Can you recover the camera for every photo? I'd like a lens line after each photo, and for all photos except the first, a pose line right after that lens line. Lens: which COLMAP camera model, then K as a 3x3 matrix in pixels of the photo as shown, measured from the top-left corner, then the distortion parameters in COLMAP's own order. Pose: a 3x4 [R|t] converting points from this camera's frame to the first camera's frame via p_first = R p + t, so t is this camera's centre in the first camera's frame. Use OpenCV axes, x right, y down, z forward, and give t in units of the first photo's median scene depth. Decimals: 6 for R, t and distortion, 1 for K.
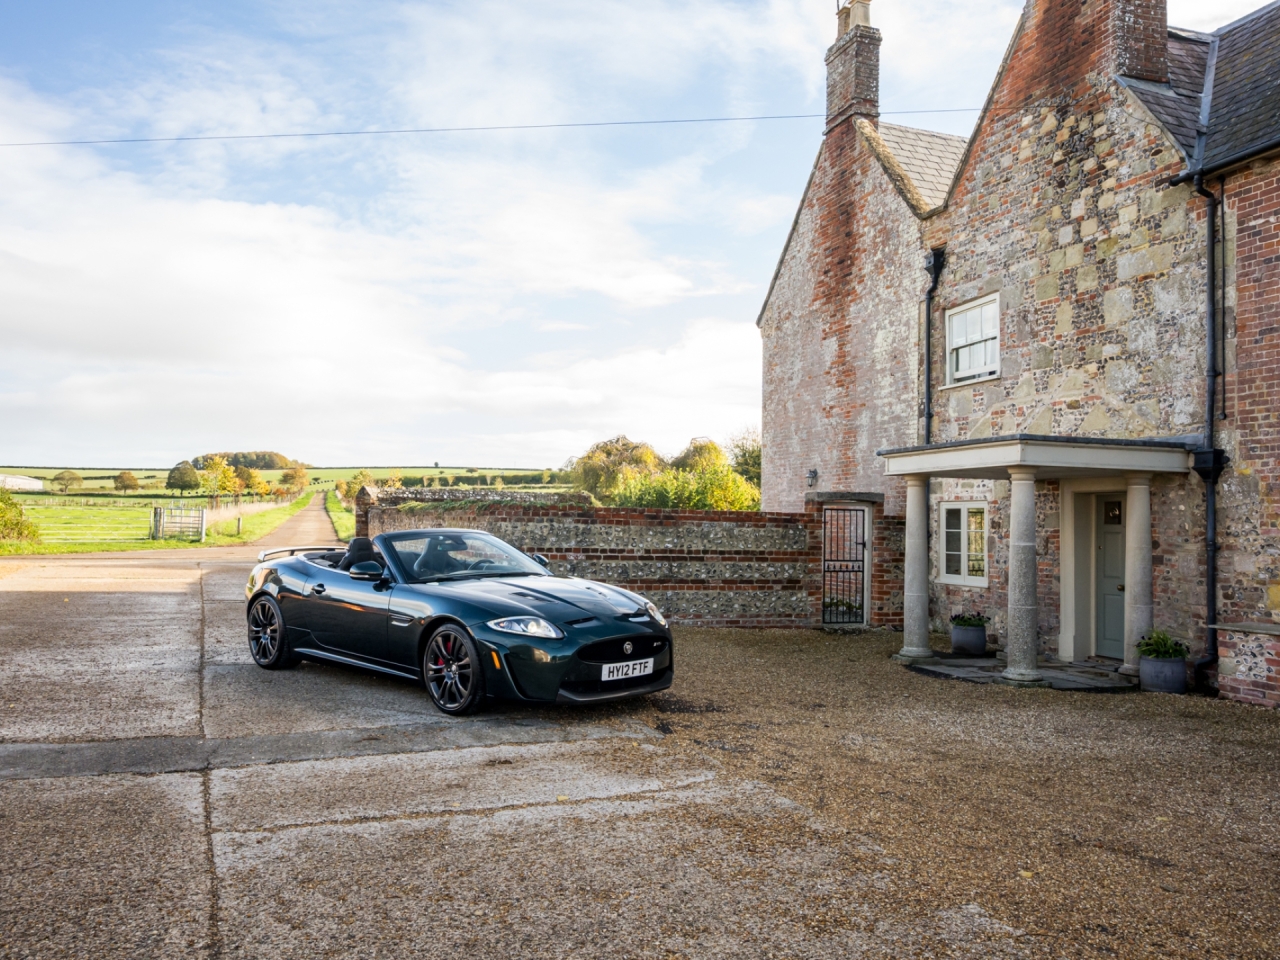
lens RADIAL K [[1037.3, 0, 646.9], [0, 1037.3, 481.6], [0, 0, 1]] dist [-0.002465, -0.002545]
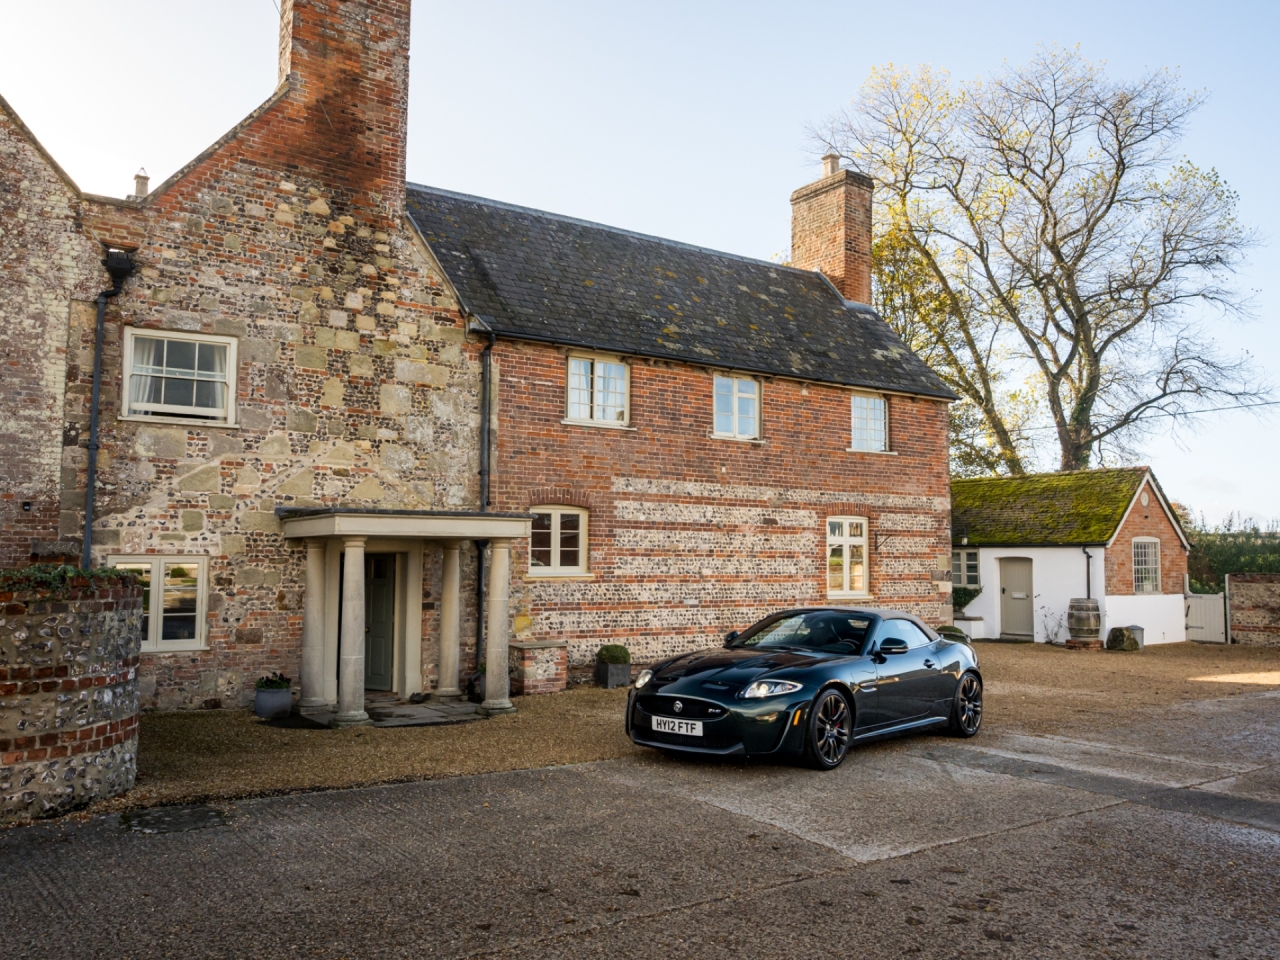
lens RADIAL K [[1037.3, 0, 646.9], [0, 1037.3, 481.6], [0, 0, 1]] dist [-0.002465, -0.002545]
pose [[-0.261188, 0.056773, 0.963617, -0.685318], [-0.048977, 0.996204, -0.071968, 0.000120], [-0.964045, -0.065992, -0.257416, 0.881556]]
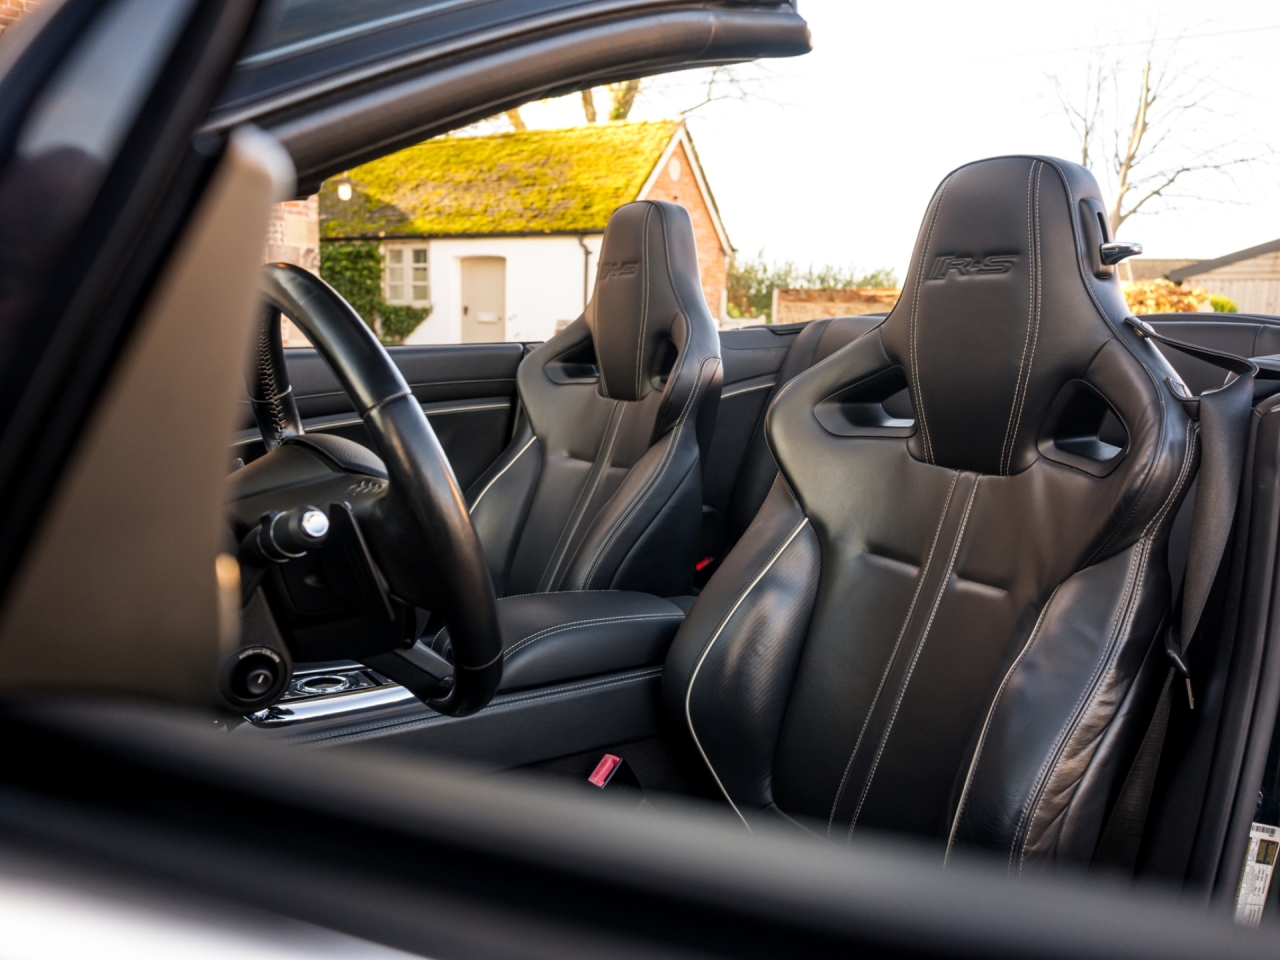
lens RADIAL K [[1062.7, 0, 640.0], [0, 1062.7, 480.0], [0, 0, 1]] dist [-0.003353, -0.007566]
pose [[-0.624022, -0.144864, 0.767861, -0.110745], [-0.064144, 0.988845, 0.134427, 0.047279], [-0.778770, 0.034632, -0.626353, 0.366552]]
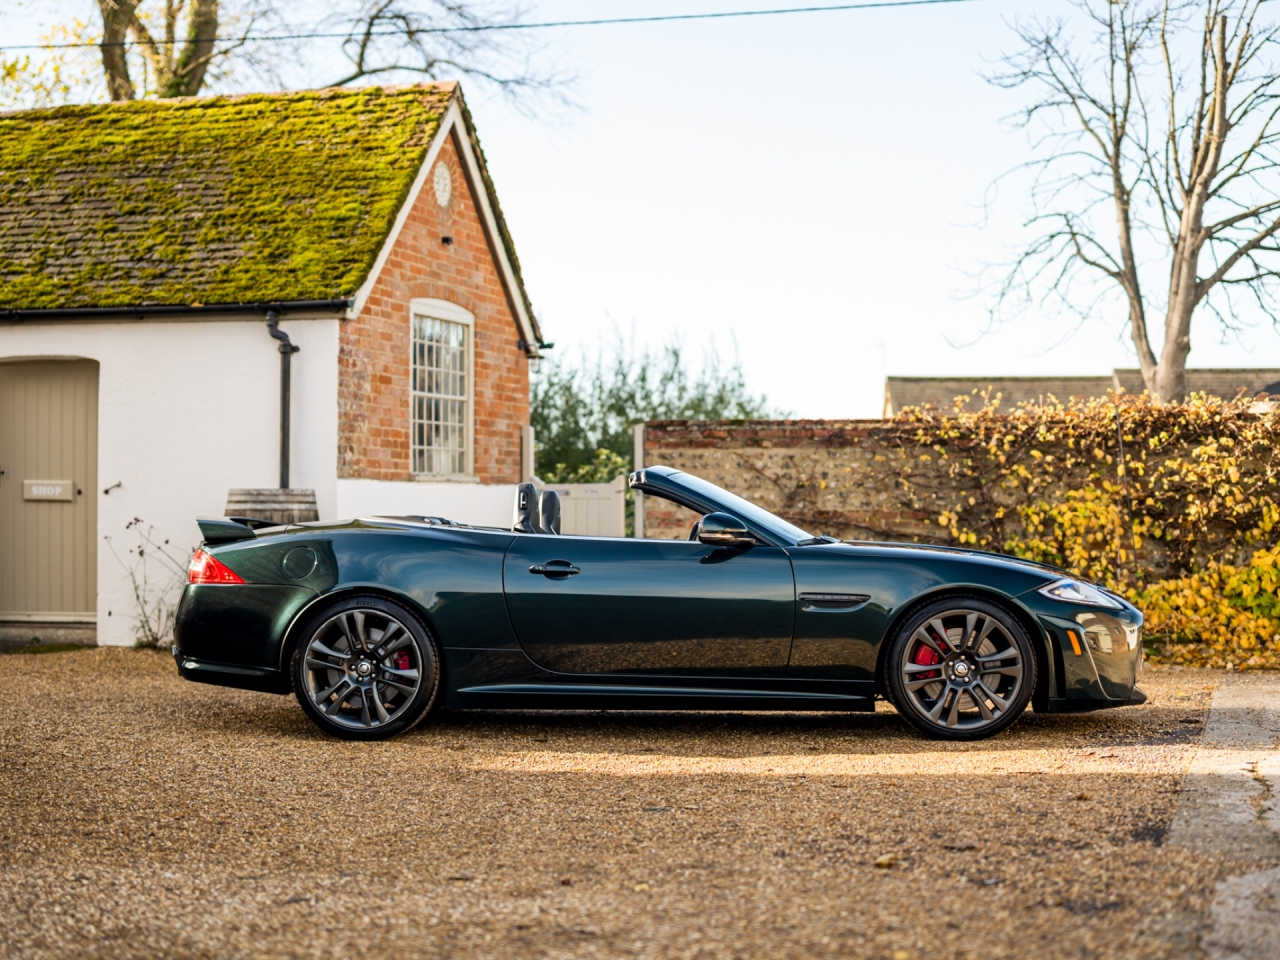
lens RADIAL K [[2078.0, 0, 640.0], [0, 2078.0, 480.0], [0, 0, 1]] dist [0.005780, -0.069439]
pose [[-0.786524, -0.009526, 0.617486, 0.041566], [-0.038661, 0.998679, -0.033837, 0.057738], [-0.616348, -0.050486, -0.785854, 0.402277]]
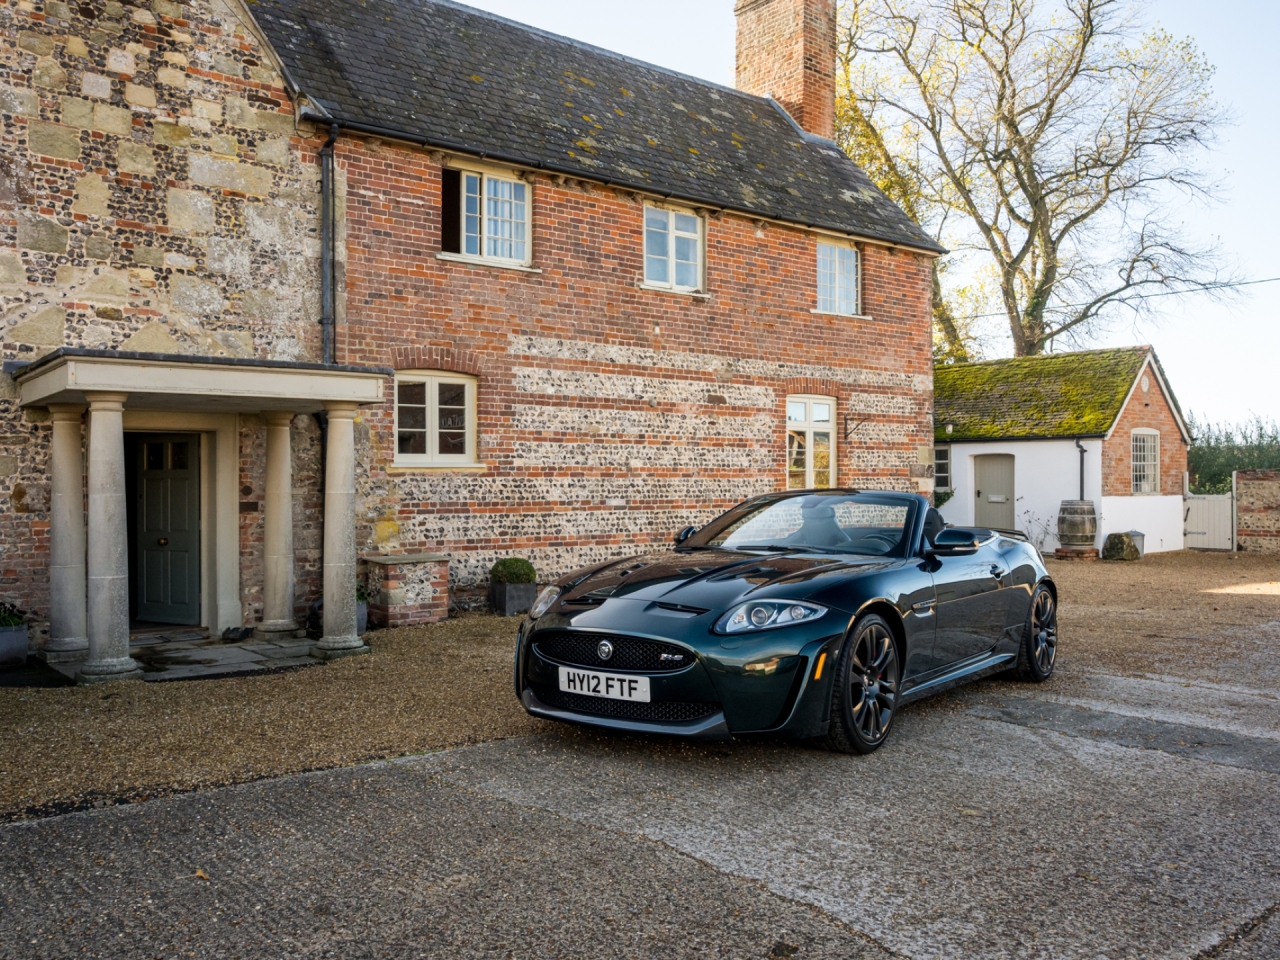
lens RADIAL K [[1082.0, 0, 640.0], [0, 1082.0, 480.0], [0, 0, 1]] dist [-0.002590, -0.001332]
pose [[-0.328880, -0.013260, 0.944279, -0.435762], [-0.039827, 0.999207, 0.000160, 0.030508], [-0.943532, -0.037555, -0.329147, 0.807053]]
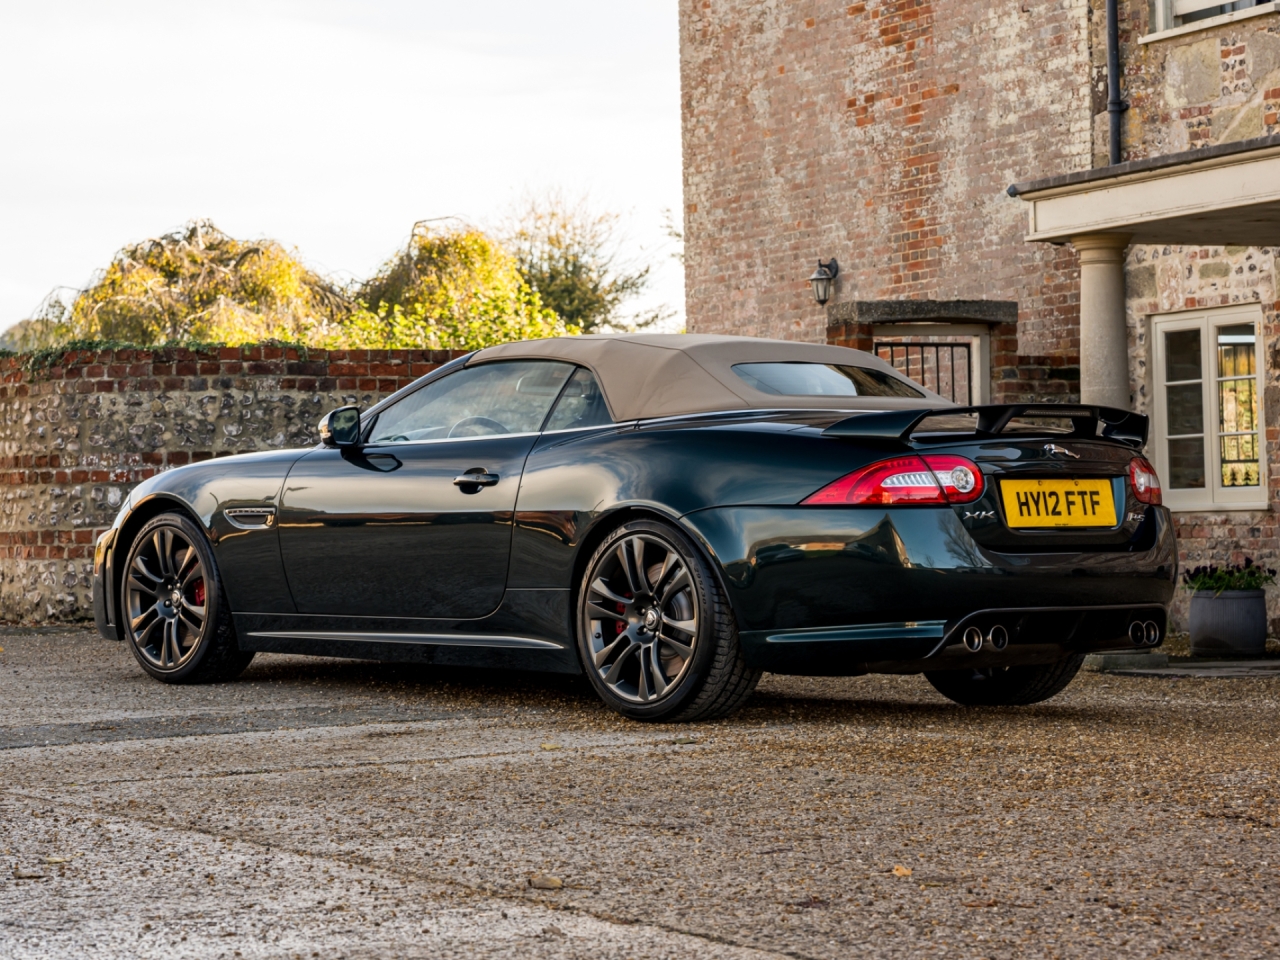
lens RADIAL K [[3328.3, 0, 640.0], [0, 3328.3, 480.0], [0, 0, 1]] dist [-0.003873, -0.095351]
pose [[0.990867, -0.038431, 0.129251, -0.100328], [0.034604, 0.998897, 0.031729, 0.038989], [-0.130328, -0.026967, 0.991104, -0.312159]]
